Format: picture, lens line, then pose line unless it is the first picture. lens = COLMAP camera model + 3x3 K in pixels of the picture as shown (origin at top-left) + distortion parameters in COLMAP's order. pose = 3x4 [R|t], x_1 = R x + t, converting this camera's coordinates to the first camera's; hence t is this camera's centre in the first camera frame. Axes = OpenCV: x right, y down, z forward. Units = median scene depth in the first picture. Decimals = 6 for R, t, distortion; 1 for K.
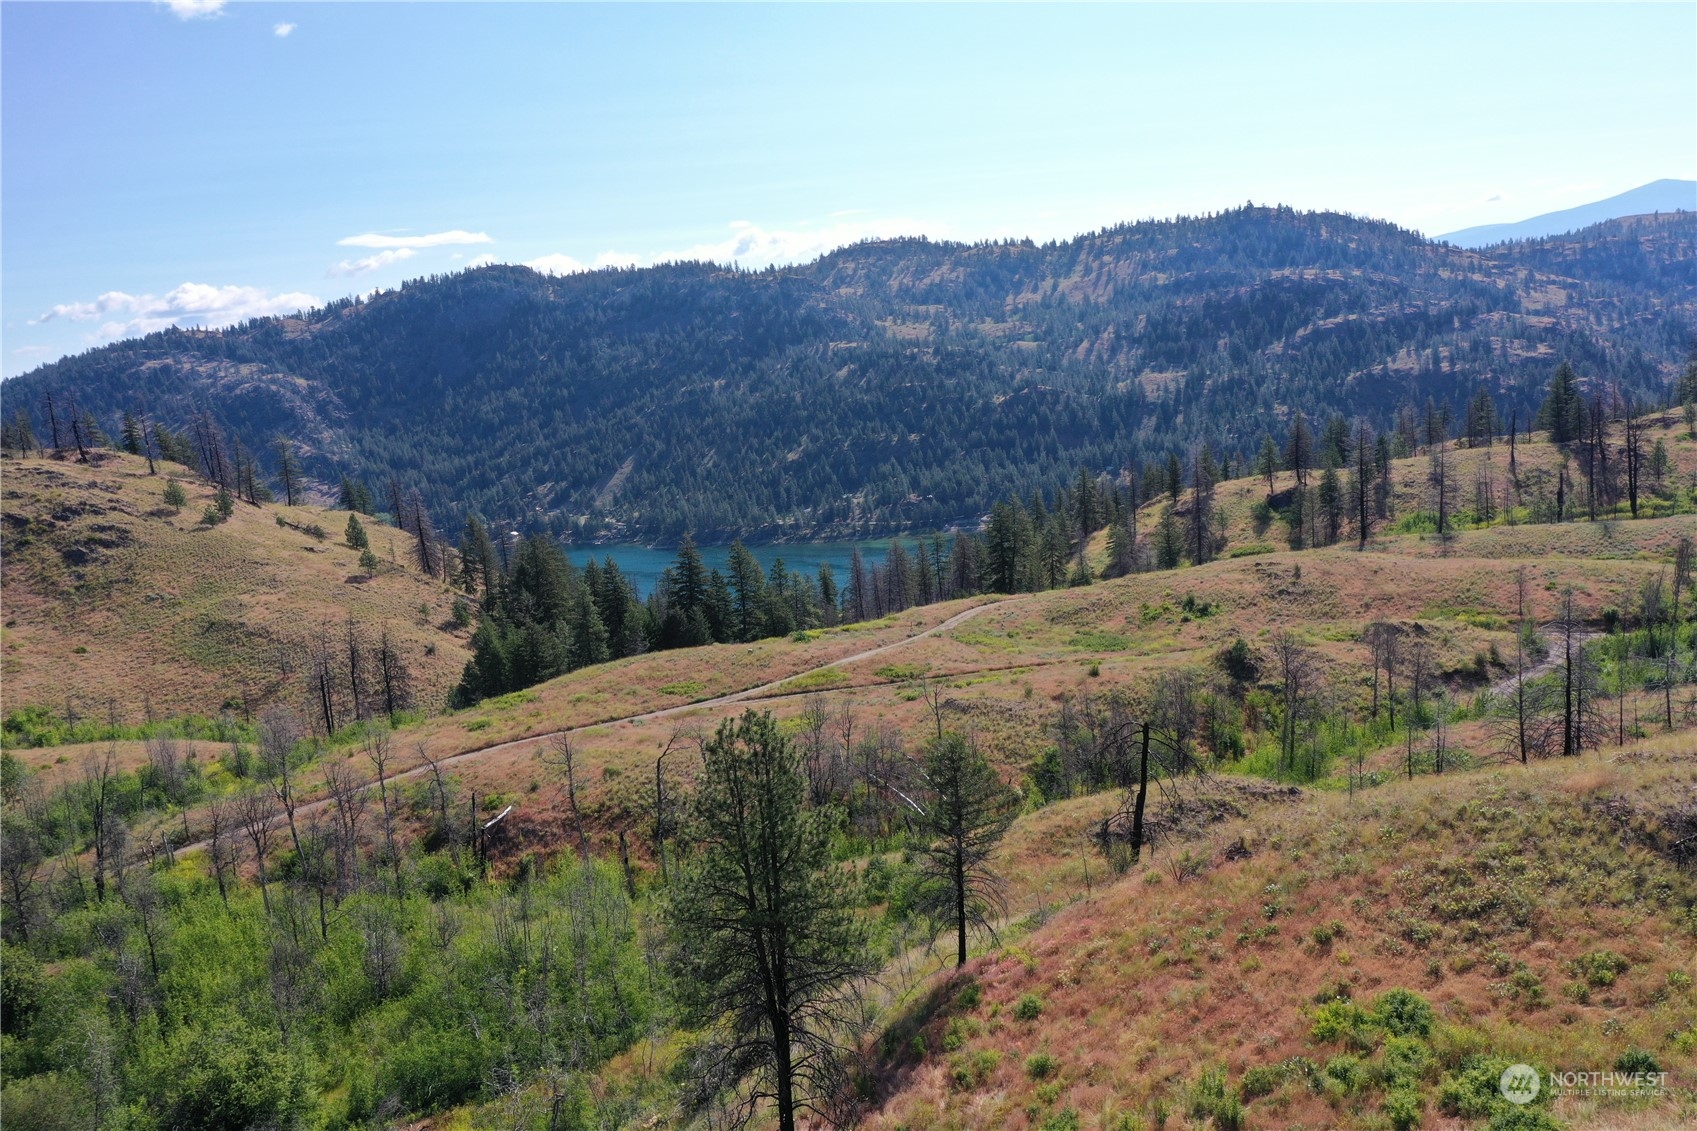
lens RADIAL K [[1347.1, 0, 843.2], [0, 1347.1, 555.2], [0, 0, 1]] dist [0.017870, -0.000615]
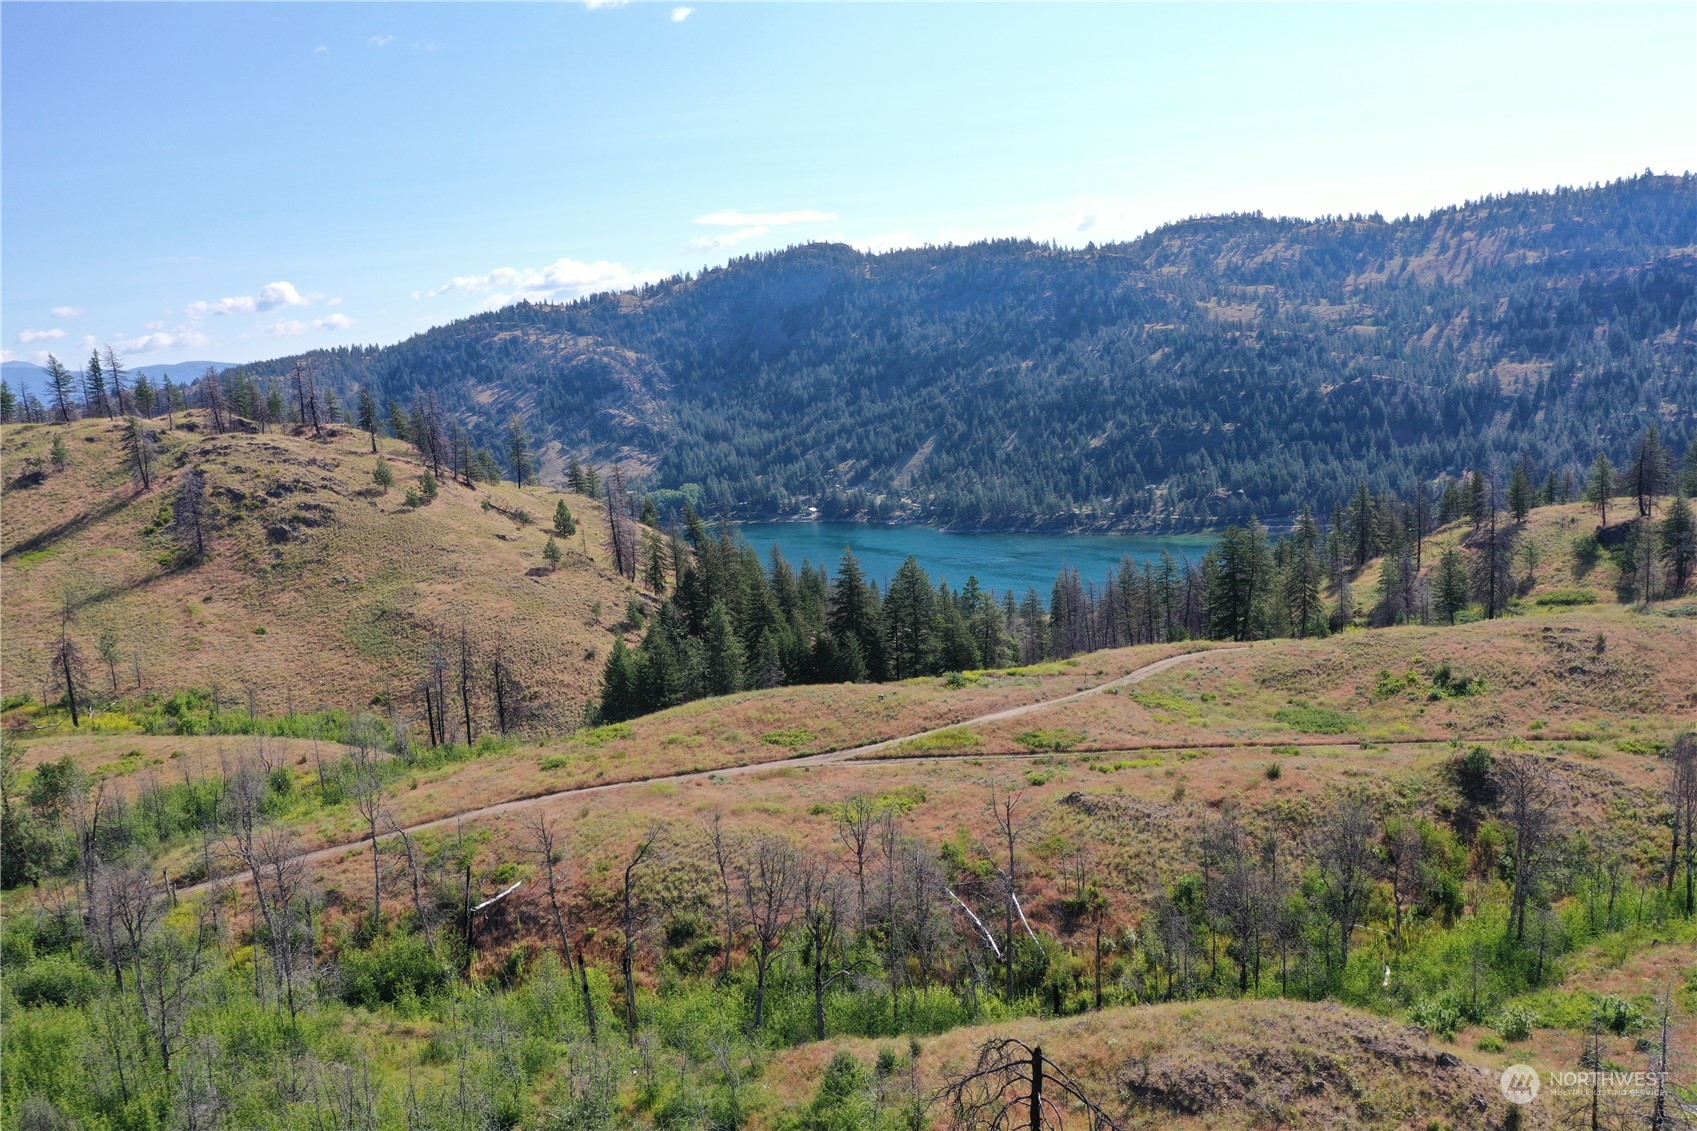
lens RADIAL K [[1347.1, 0, 841.2], [0, 1347.1, 560.6], [0, 0, 1]] dist [0.017870, -0.000615]
pose [[0.971068, 0.055632, -0.232233, 0.065135], [-0.051056, 0.998366, 0.025676, -0.023260], [0.233282, -0.013076, 0.972321, 0.103539]]
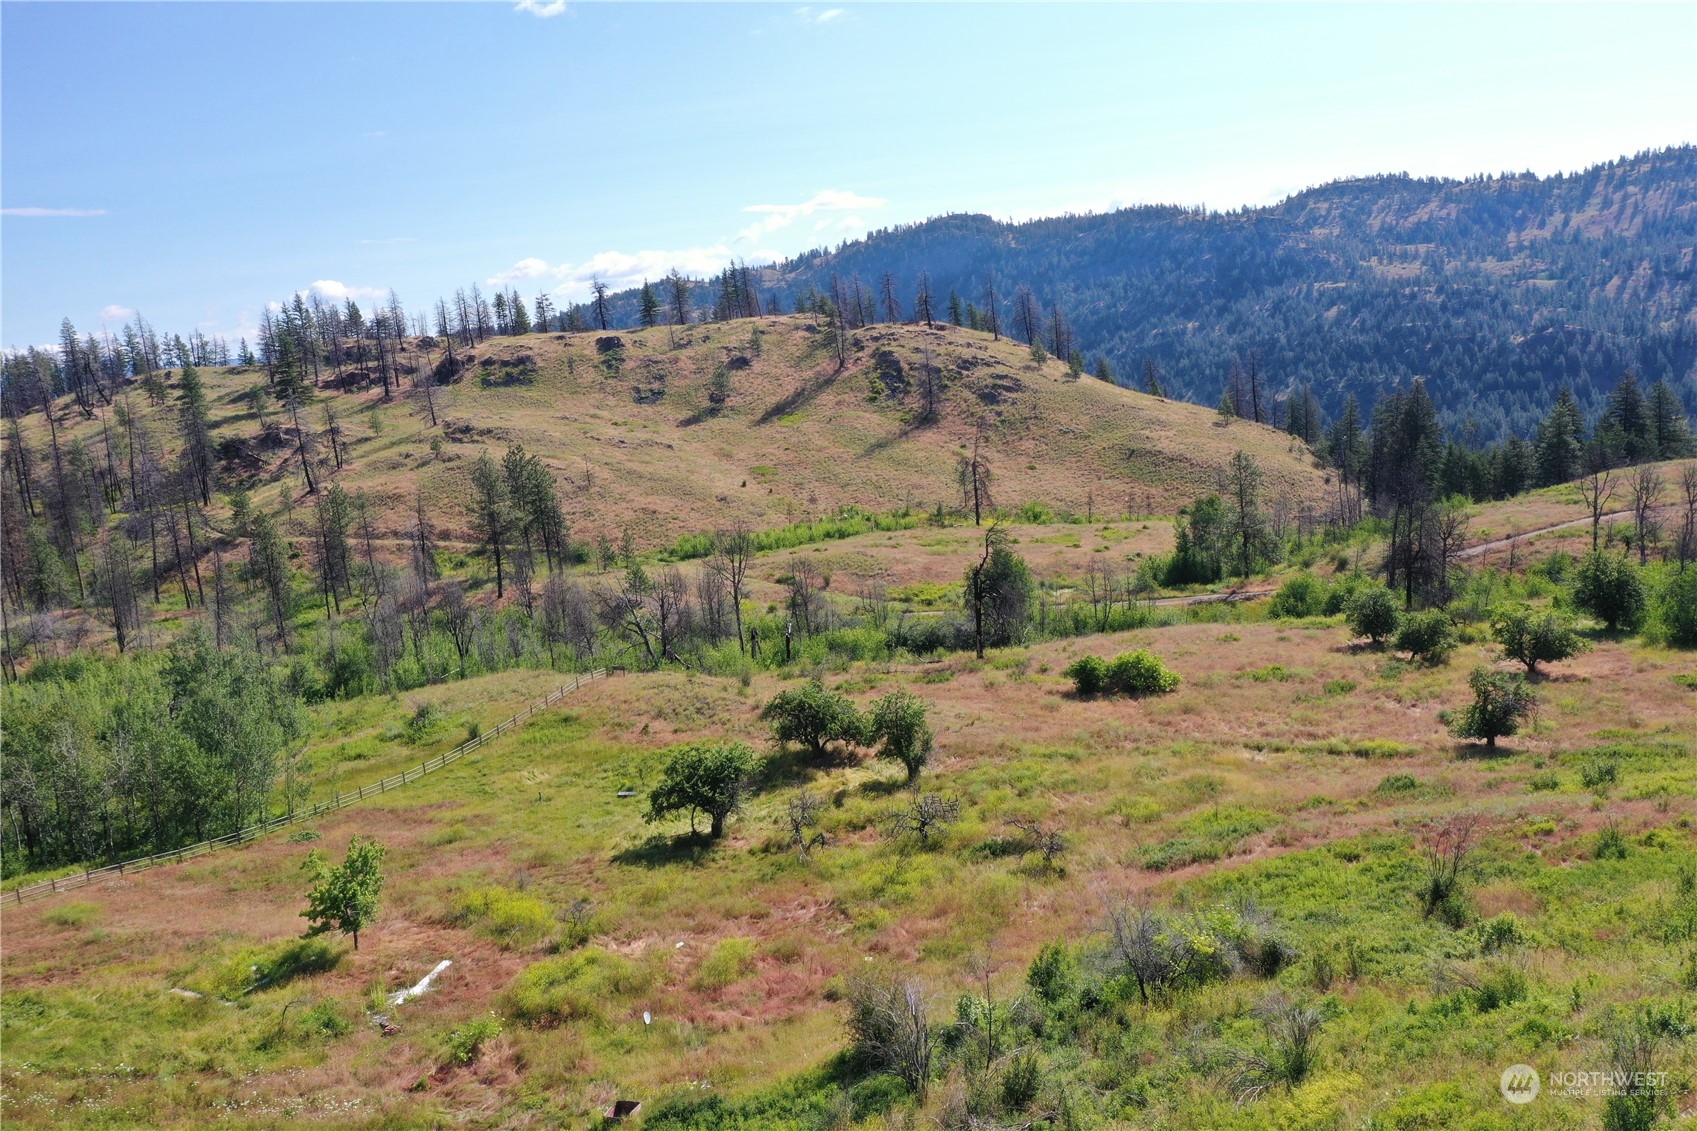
lens RADIAL K [[1347.1, 0, 843.4], [0, 1347.1, 552.3], [0, 0, 1]] dist [0.017870, -0.000615]
pose [[0.960107, 0.048402, -0.275412, -0.310162], [-0.040772, 0.998611, 0.033366, 0.089002], [0.276644, -0.020805, 0.960747, -0.153582]]
